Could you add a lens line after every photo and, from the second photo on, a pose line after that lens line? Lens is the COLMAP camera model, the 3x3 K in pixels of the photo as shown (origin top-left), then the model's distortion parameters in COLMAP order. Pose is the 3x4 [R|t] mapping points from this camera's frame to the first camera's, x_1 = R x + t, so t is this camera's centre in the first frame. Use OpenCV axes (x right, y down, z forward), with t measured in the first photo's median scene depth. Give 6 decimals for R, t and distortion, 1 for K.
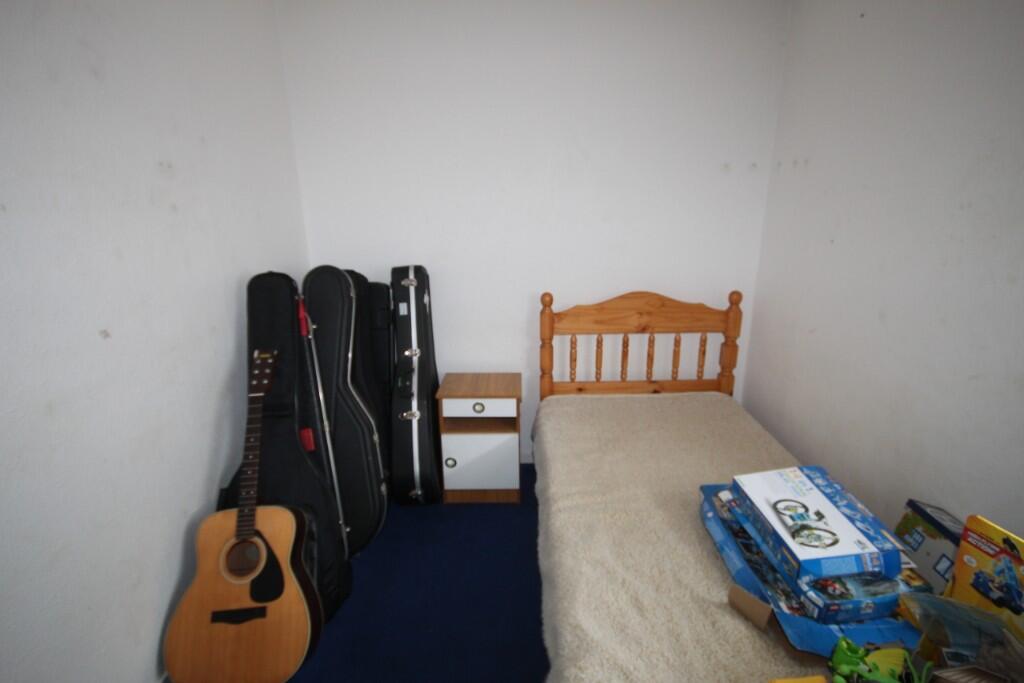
lens RADIAL K [[479.8, 0, 512.0], [0, 479.8, 341.5], [0, 0, 1]] dist [0.000982, 0.000257]
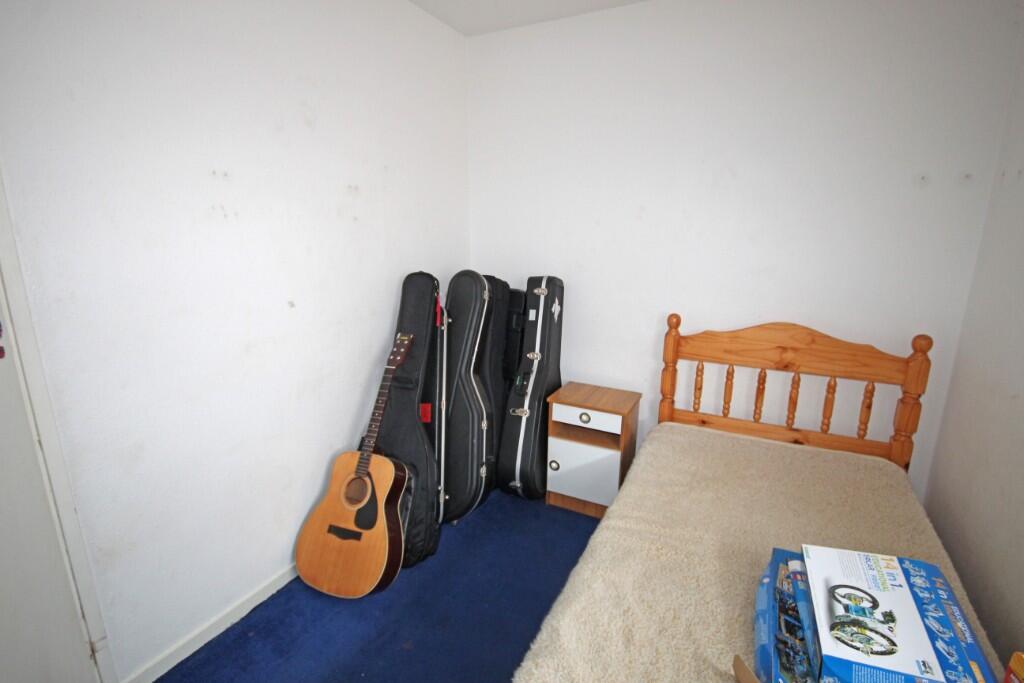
lens RADIAL K [[478.0, 0, 512.0], [0, 478.0, 341.5], [0, 0, 1]] dist [-0.002900, -0.001024]
pose [[0.890337, 0.123762, -0.438159, 0.222586], [-0.141716, 0.989872, -0.008369, 0.007644], [0.432686, 0.069545, 0.898858, 0.007593]]
